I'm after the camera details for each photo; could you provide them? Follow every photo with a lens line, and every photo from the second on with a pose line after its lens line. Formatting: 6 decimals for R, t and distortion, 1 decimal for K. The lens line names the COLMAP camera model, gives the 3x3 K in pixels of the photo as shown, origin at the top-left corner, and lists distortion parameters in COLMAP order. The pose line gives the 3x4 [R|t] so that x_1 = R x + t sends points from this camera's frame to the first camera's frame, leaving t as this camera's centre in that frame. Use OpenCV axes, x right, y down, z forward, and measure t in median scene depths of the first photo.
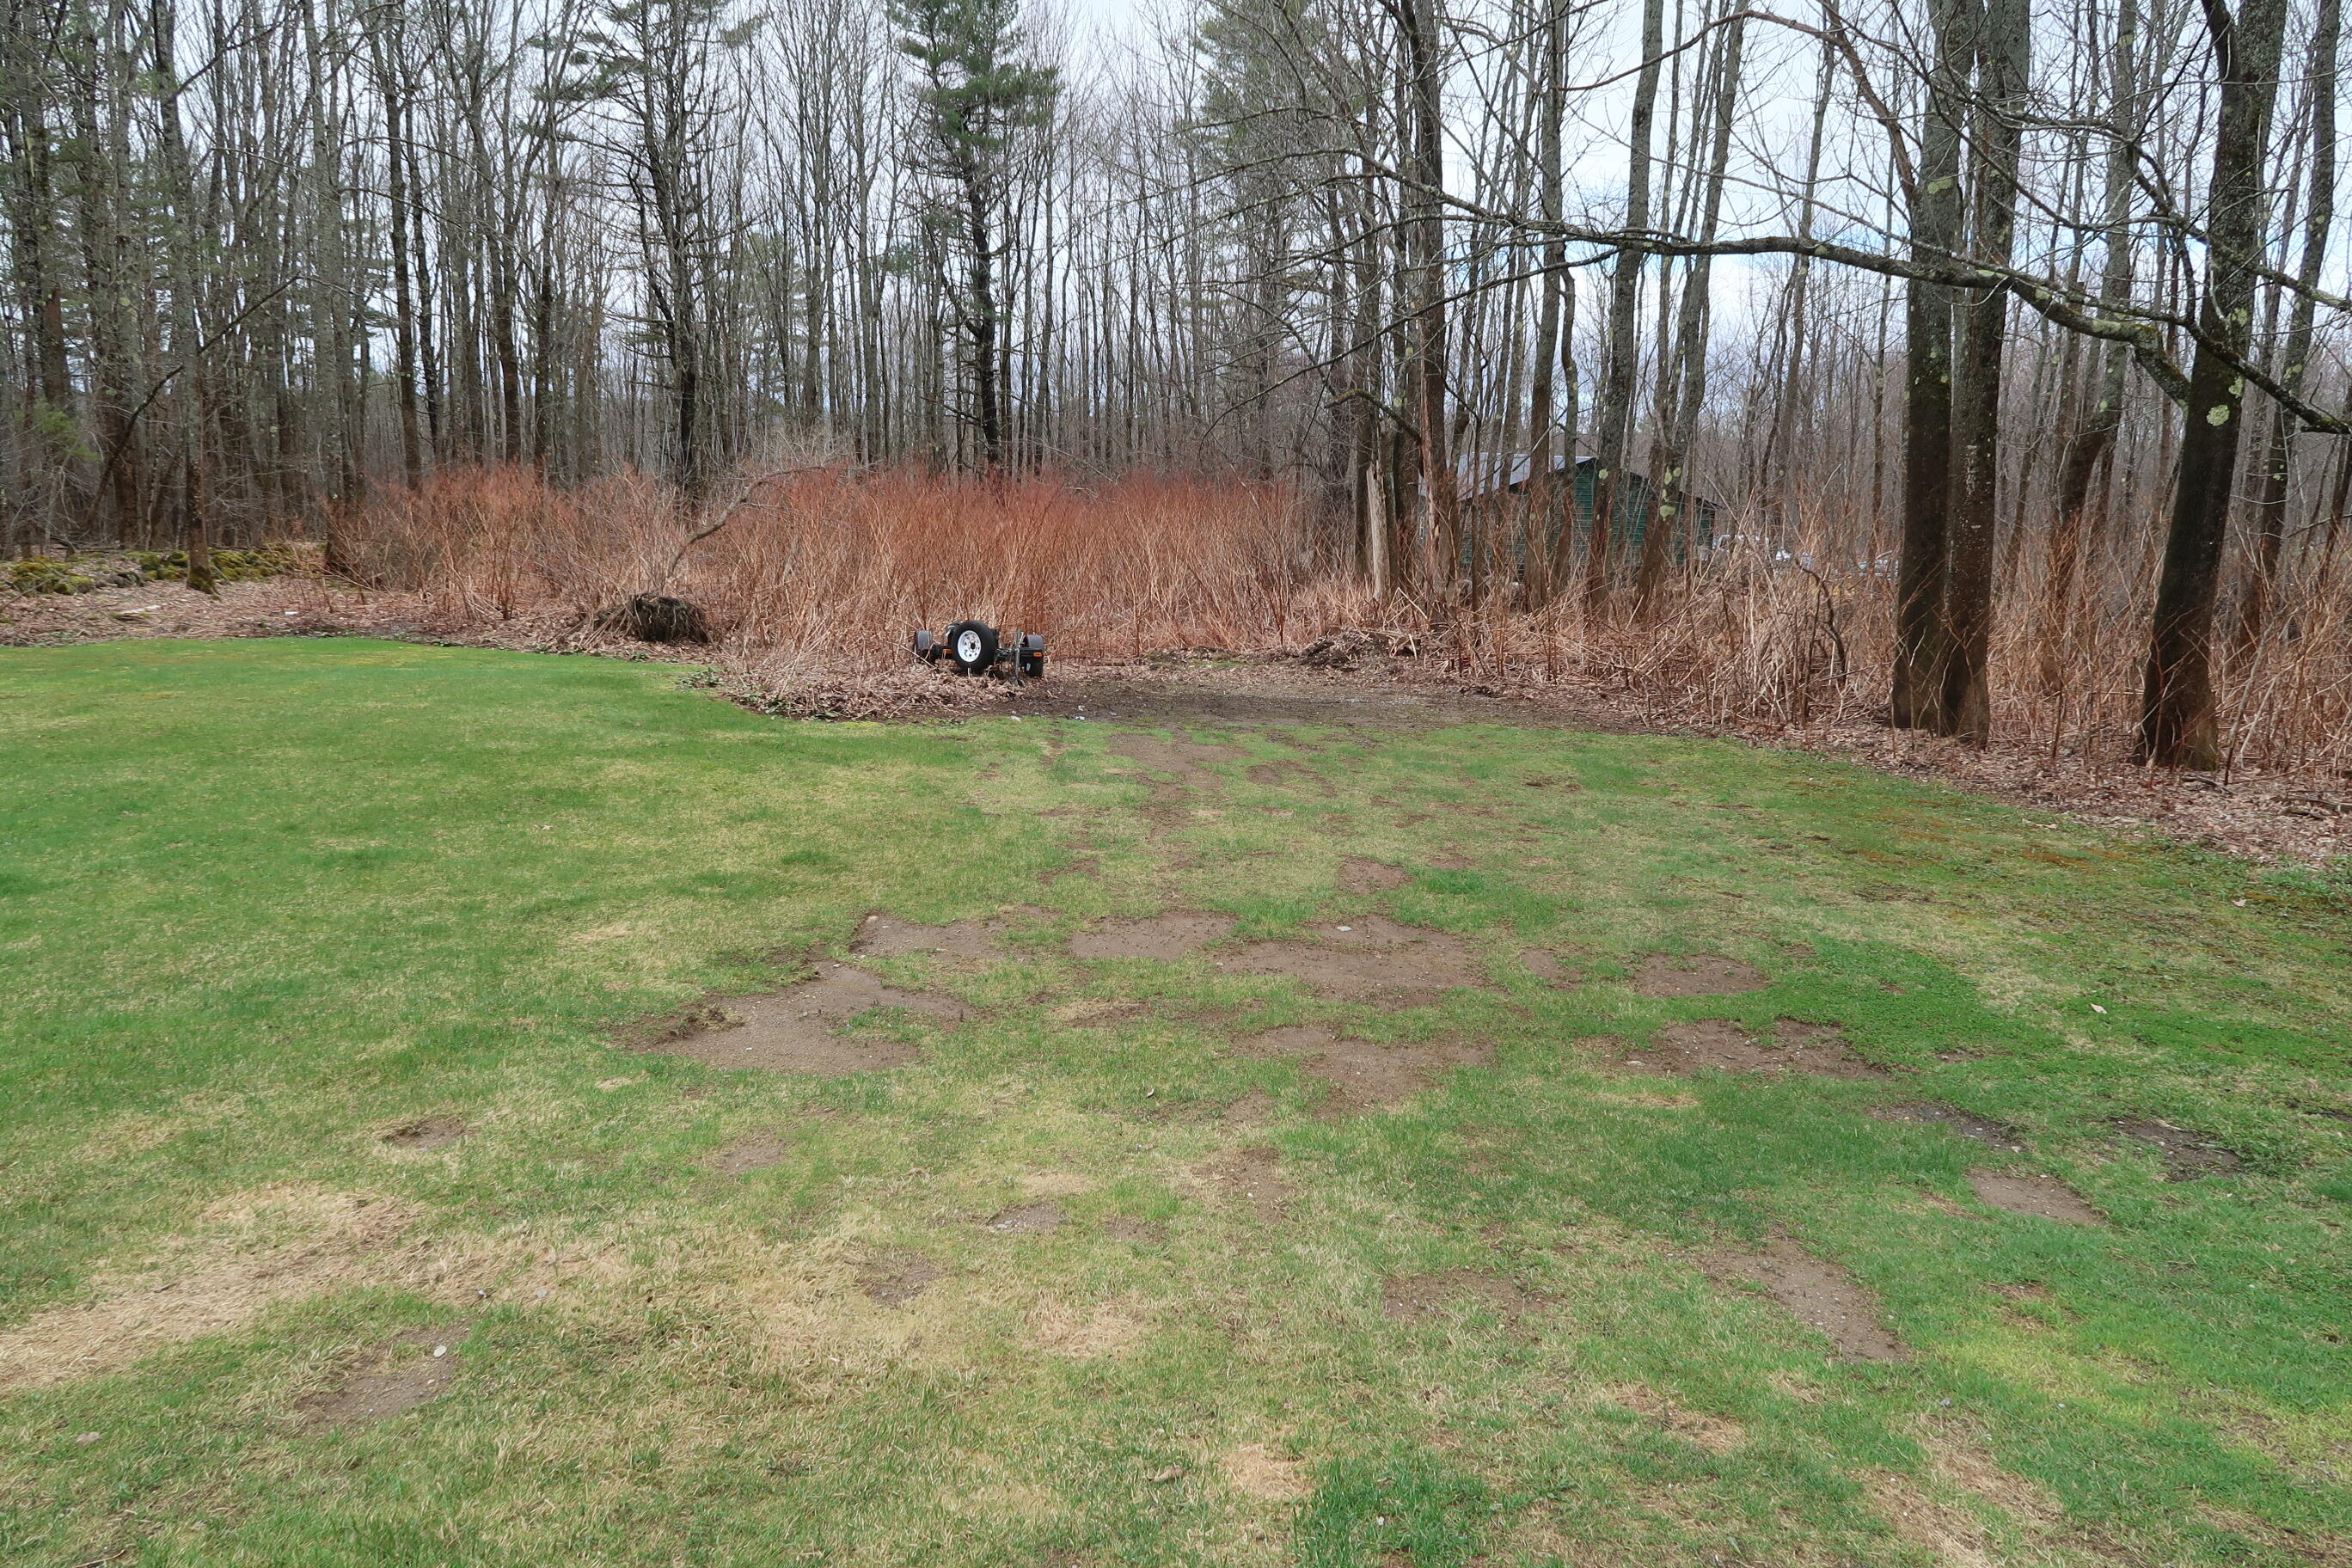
lens RADIAL K [[1653.9, 0, 1191.9], [0, 1653.9, 778.1], [0, 0, 1]] dist [-0.024273, 0.011448]
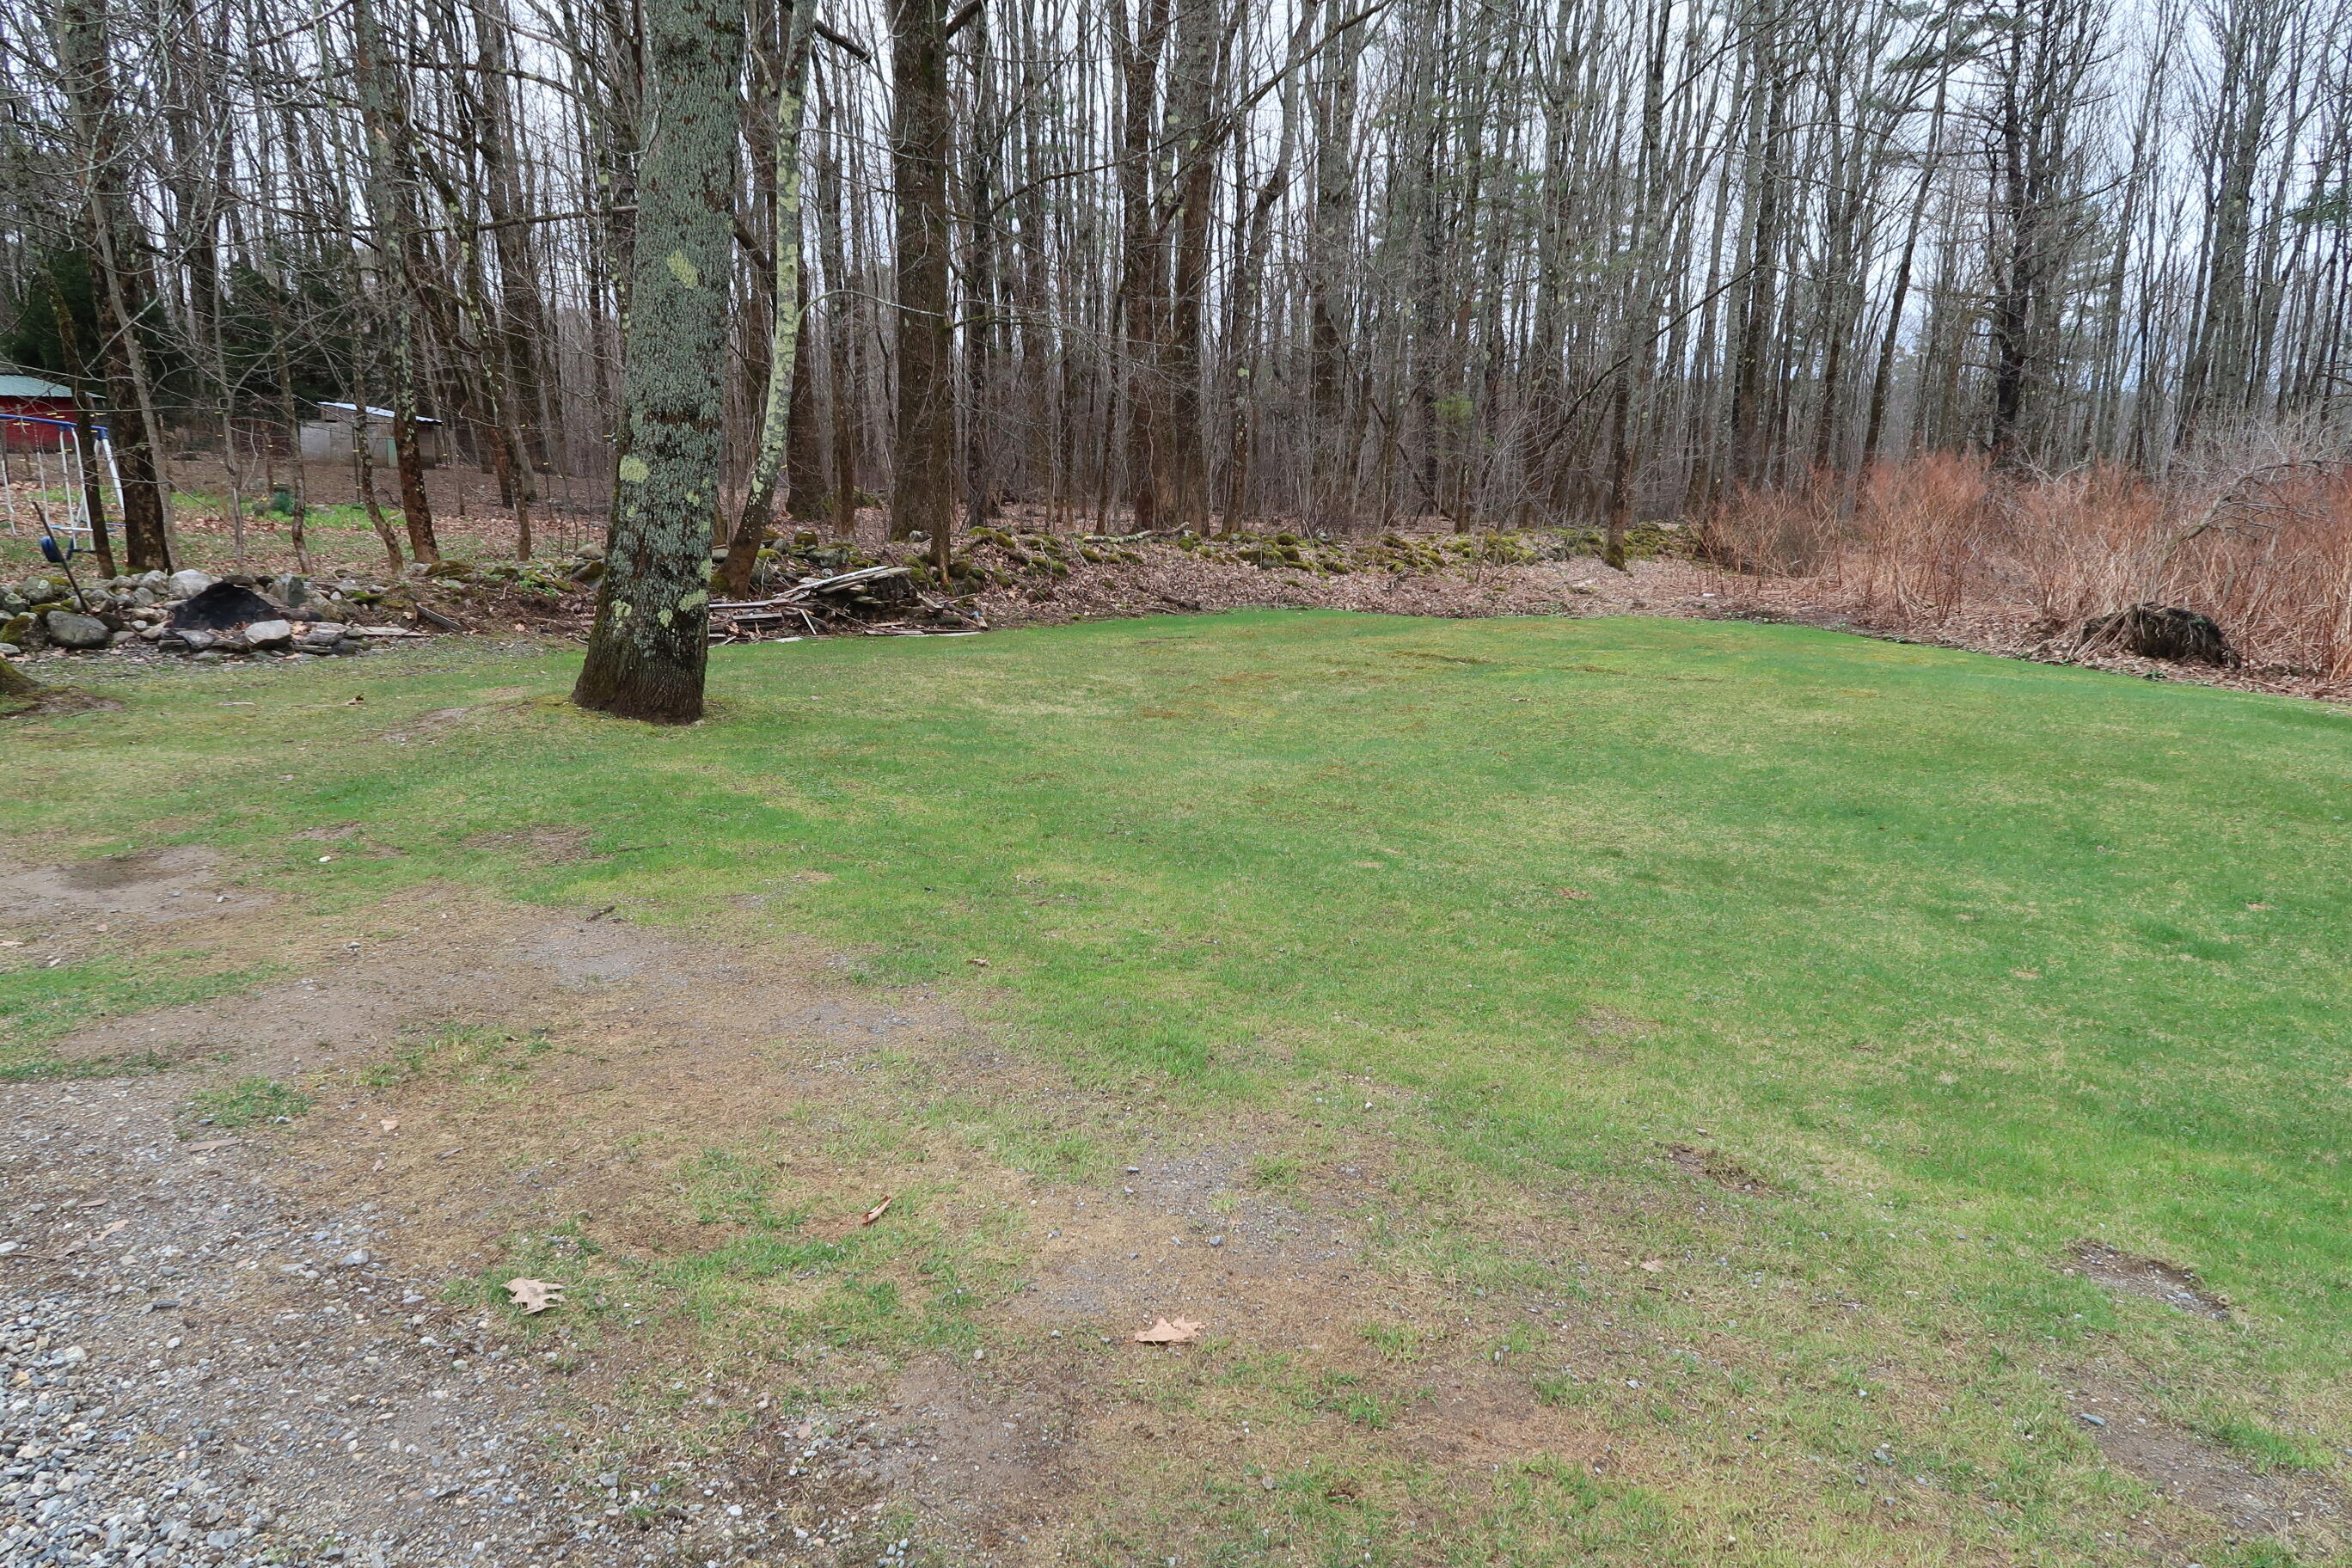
lens RADIAL K [[1653.9, 0, 1184.1], [0, 1653.9, 797.6], [0, 0, 1]] dist [-0.024273, 0.011448]
pose [[0.770387, 0.135570, -0.622996, -0.148371], [-0.121847, 0.990428, 0.064853, -0.001338], [0.625825, 0.025949, 0.779532, -0.014552]]
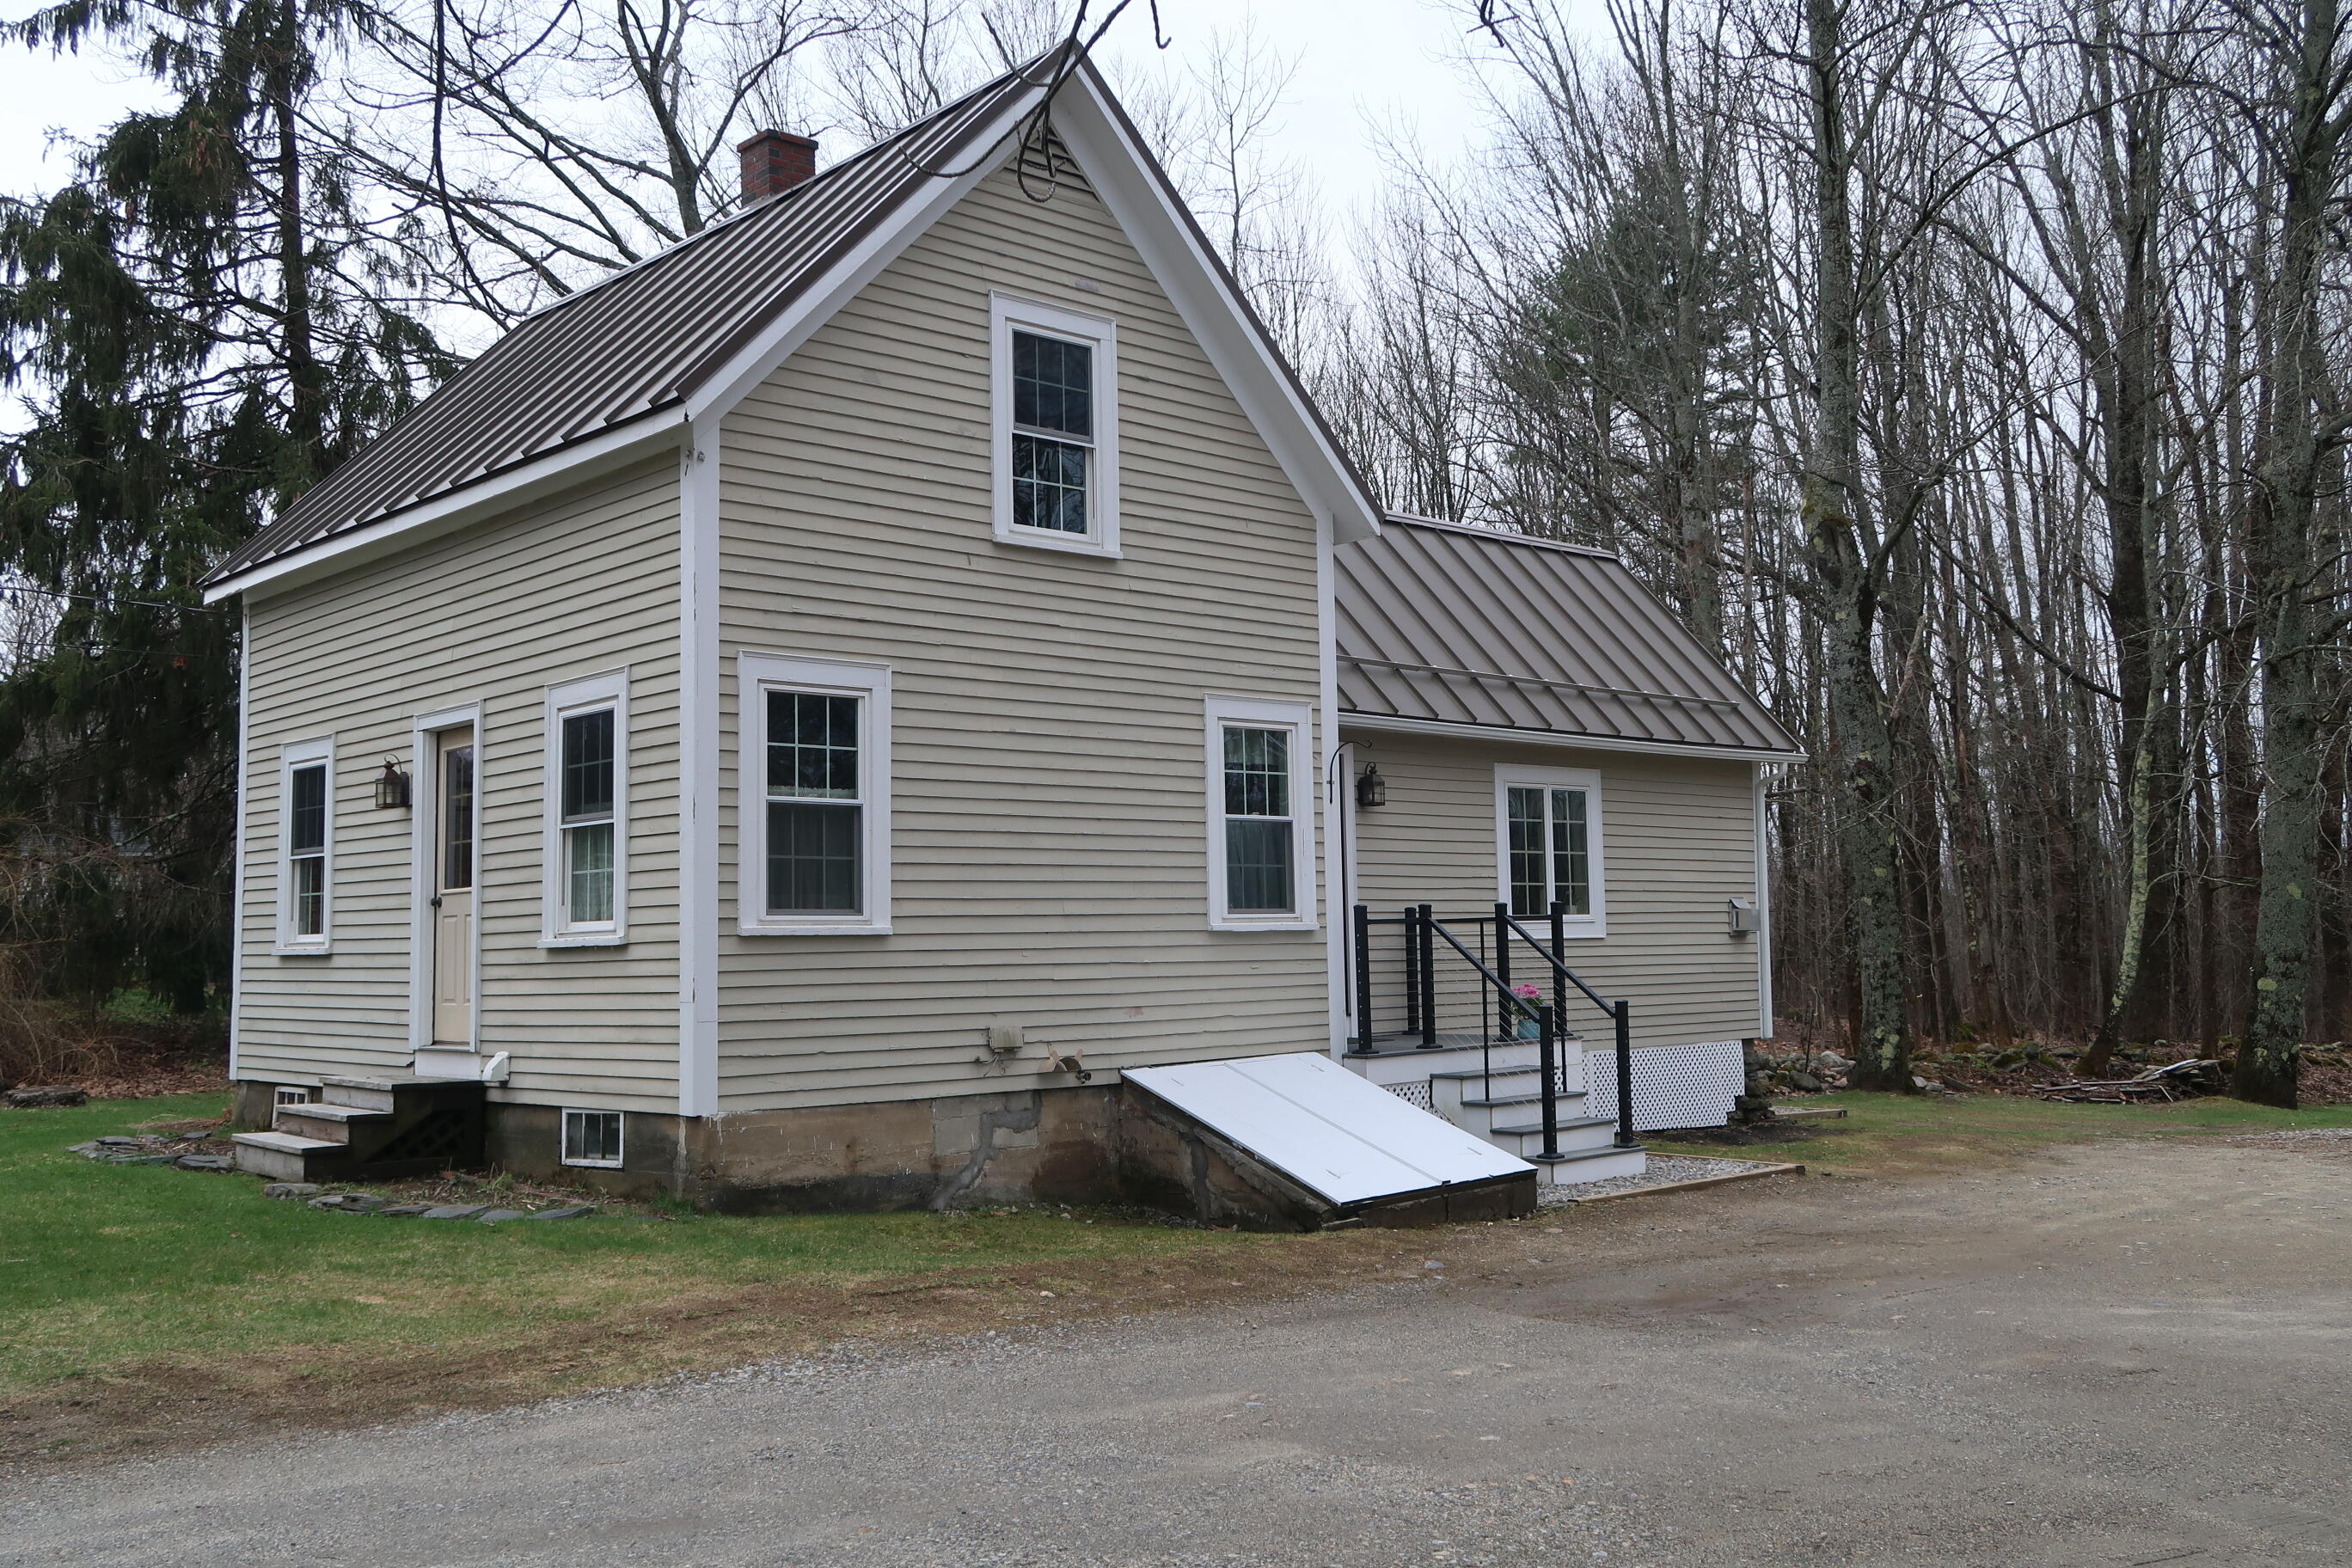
lens RADIAL K [[2160.0, 0, 1191.4], [0, 2160.0, 777.6], [0, 0, 1]] dist [0.013586, 0.000000]
pose [[0.484279, -0.095178, -0.869721, 0.118630], [-0.142634, 0.972178, -0.185812, 0.112486], [0.863209, 0.214037, 0.457230, -0.624867]]
